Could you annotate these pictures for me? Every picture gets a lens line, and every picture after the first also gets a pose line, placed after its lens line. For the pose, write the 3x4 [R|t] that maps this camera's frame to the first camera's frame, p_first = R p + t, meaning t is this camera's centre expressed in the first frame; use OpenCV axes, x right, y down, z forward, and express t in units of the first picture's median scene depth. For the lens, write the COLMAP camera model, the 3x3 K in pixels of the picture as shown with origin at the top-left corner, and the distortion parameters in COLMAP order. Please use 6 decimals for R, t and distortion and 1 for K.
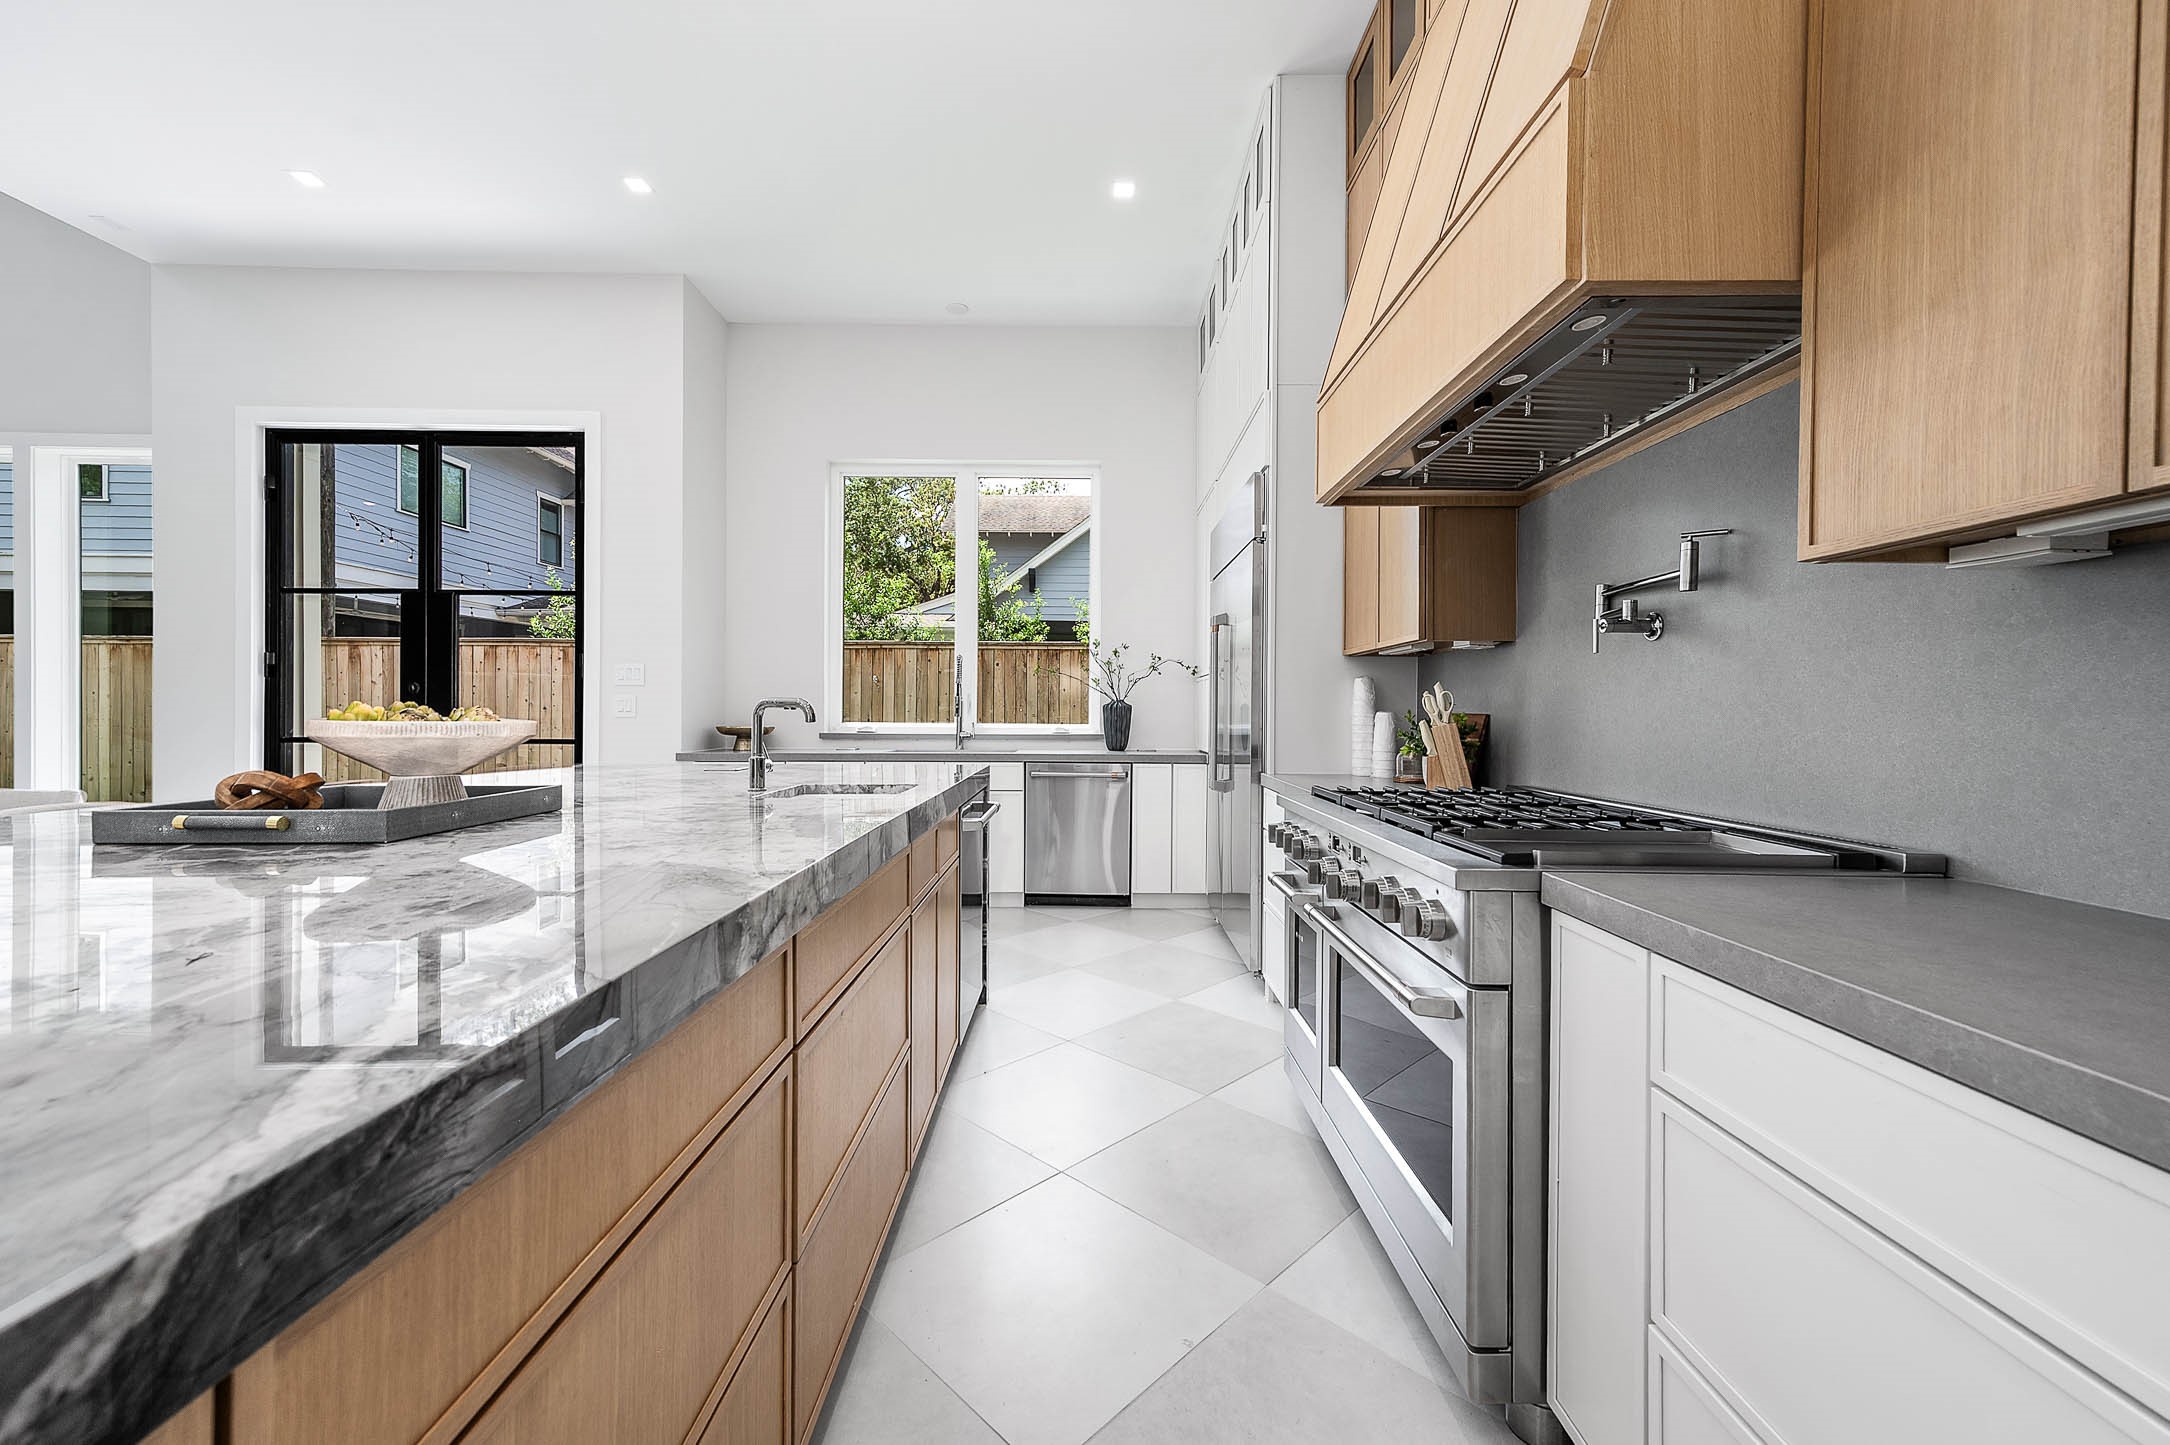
lens RADIAL K [[851.1, 0, 1085.4], [0, 851.1, 712.2], [0, 0, 1]] dist [0.001084, 0.000056]
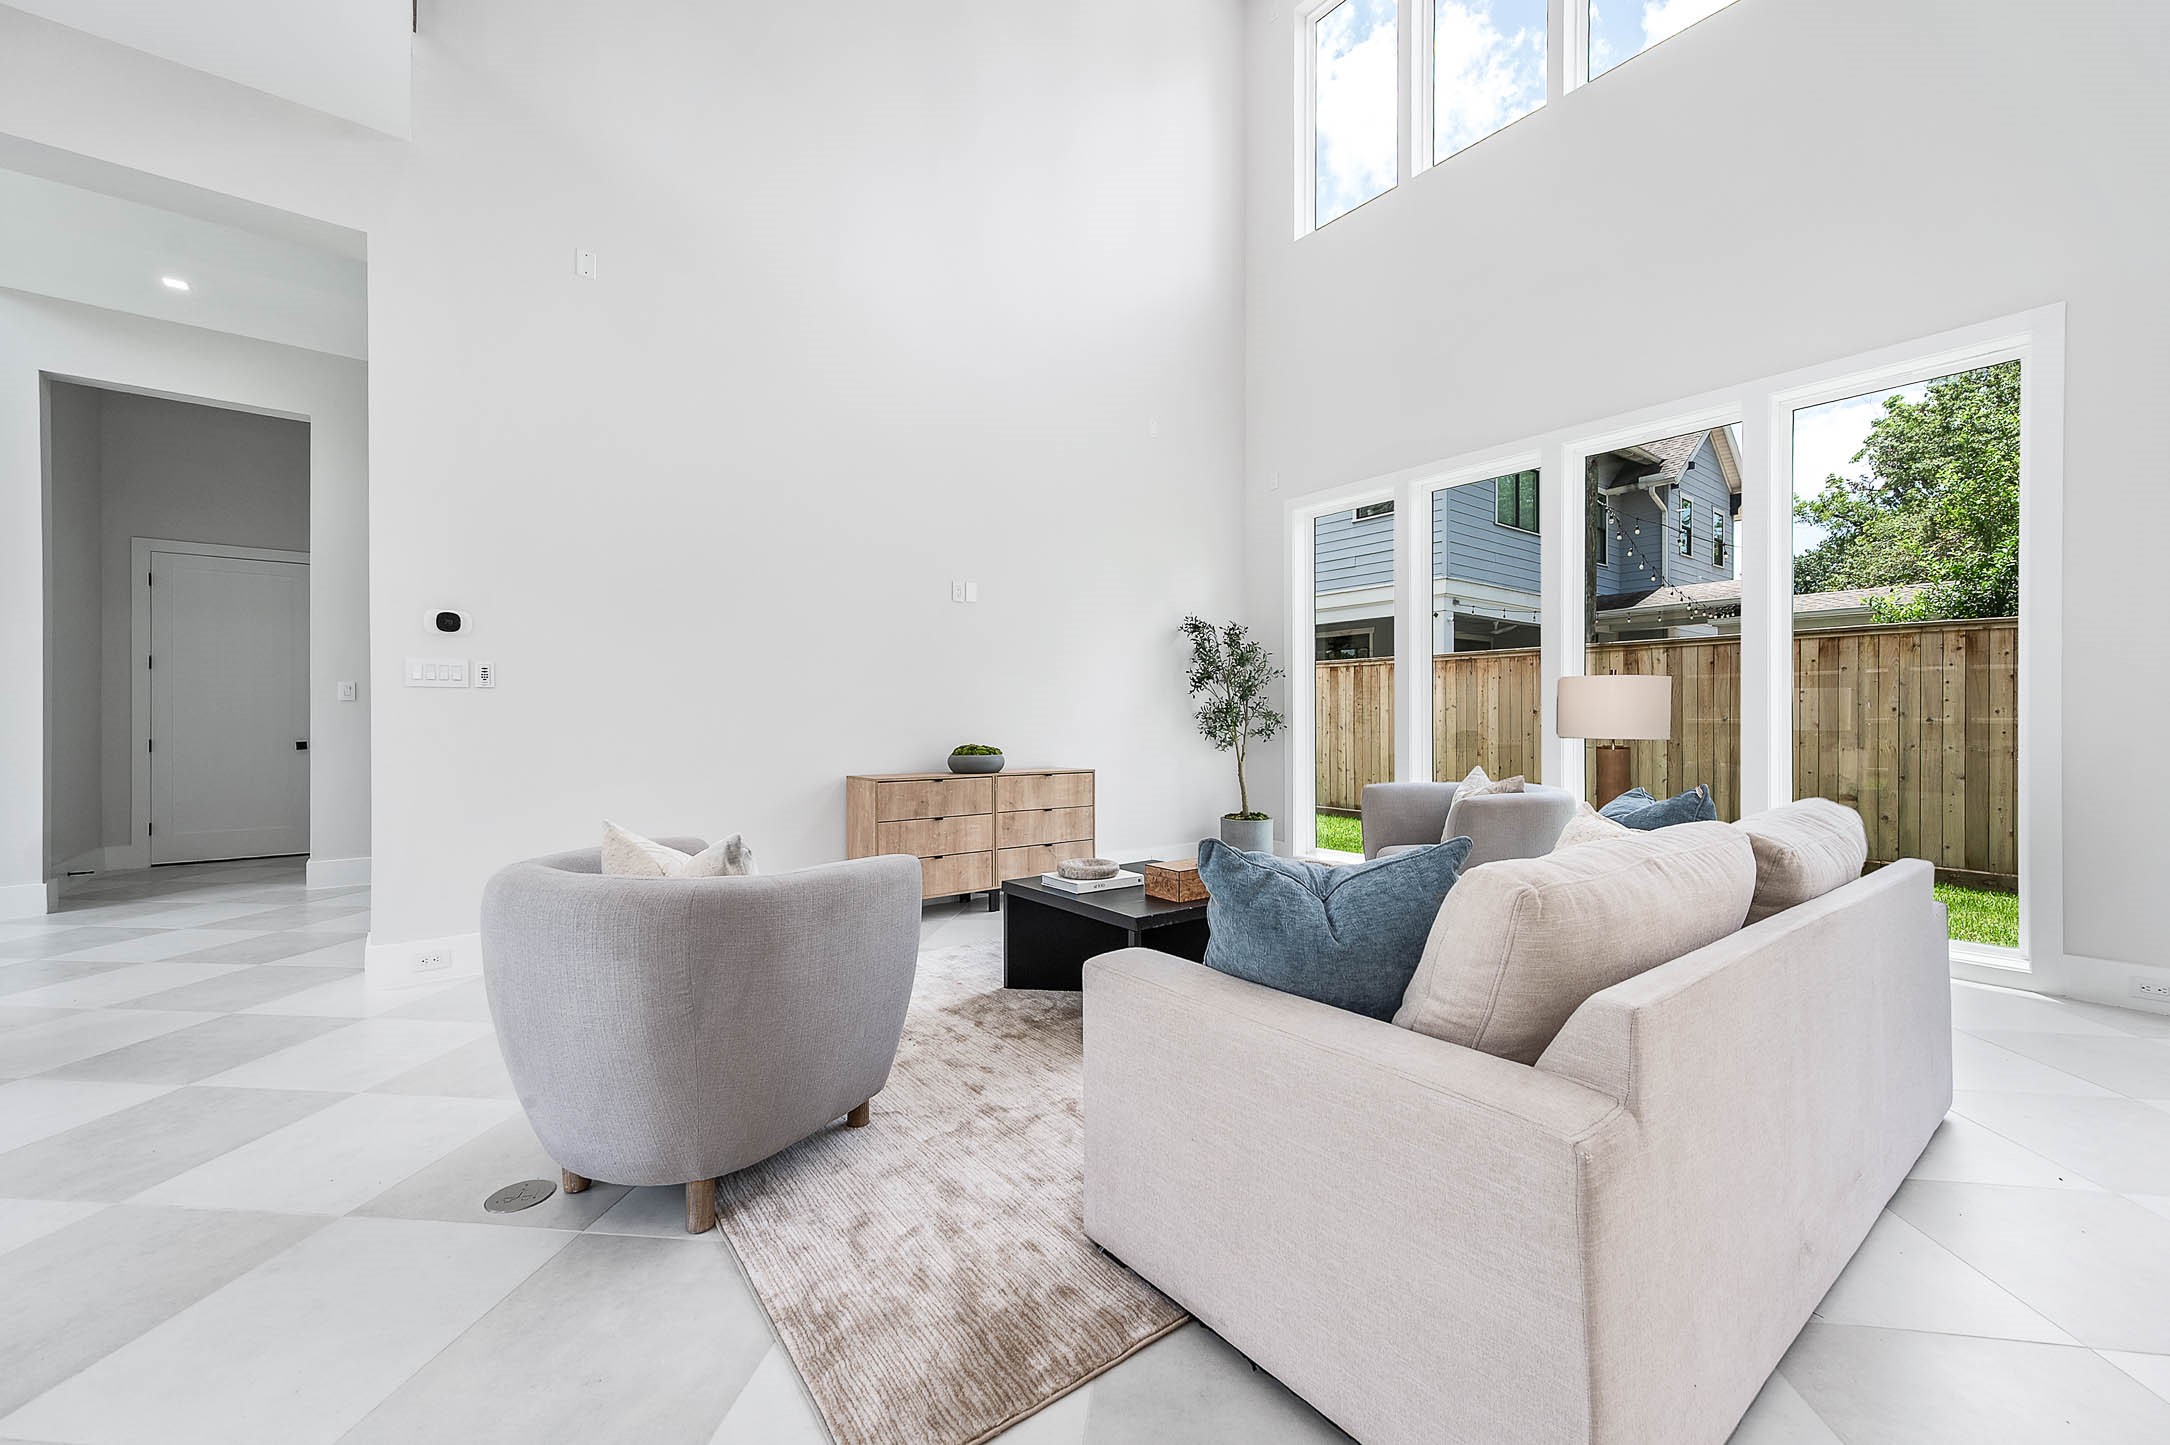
lens RADIAL K [[851.1, 0, 1085.2], [0, 851.1, 719.9], [0, 0, 1]] dist [0.001084, 0.000056]
pose [[0.597231, -0.005181, -0.802053, -0.486191], [0.003867, 0.999986, -0.003581, -0.005547], [0.802060, -0.000963, 0.597243, 0.017975]]
